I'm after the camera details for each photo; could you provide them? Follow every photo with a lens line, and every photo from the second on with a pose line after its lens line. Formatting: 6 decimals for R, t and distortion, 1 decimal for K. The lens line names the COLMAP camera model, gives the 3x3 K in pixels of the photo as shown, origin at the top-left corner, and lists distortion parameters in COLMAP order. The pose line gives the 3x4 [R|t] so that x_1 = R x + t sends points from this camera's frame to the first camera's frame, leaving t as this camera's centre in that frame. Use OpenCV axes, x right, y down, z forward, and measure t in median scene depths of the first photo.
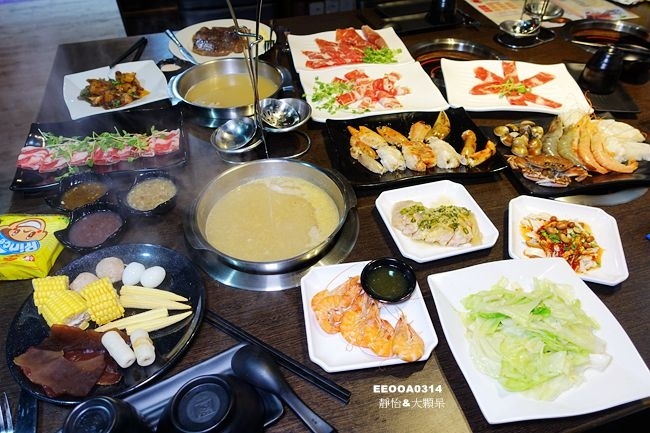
lens RADIAL K [[447.8, 0, 326.6], [0, 447.8, 216.7], [0, 0, 1]] dist [-0.000771, 0.001120]
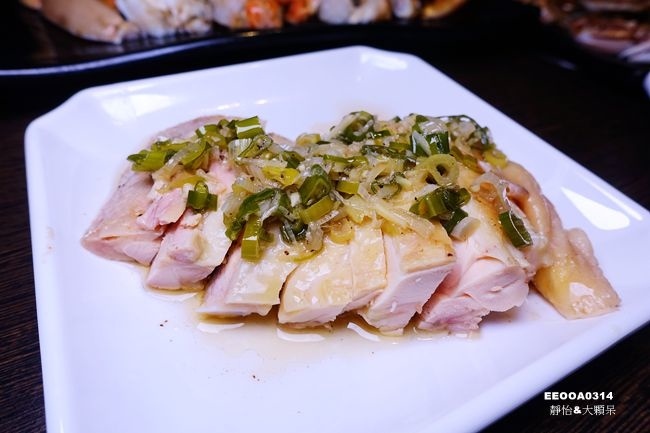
lens RADIAL K [[447.8, 0, 324.8], [0, 447.8, 216.6], [0, 0, 1]] dist [-0.000771, 0.001120]
pose [[0.972351, -0.103384, 0.209395, 0.196890], [0.106504, 0.994306, -0.003648, 0.019190], [-0.207825, 0.025849, 0.977824, 0.803340]]
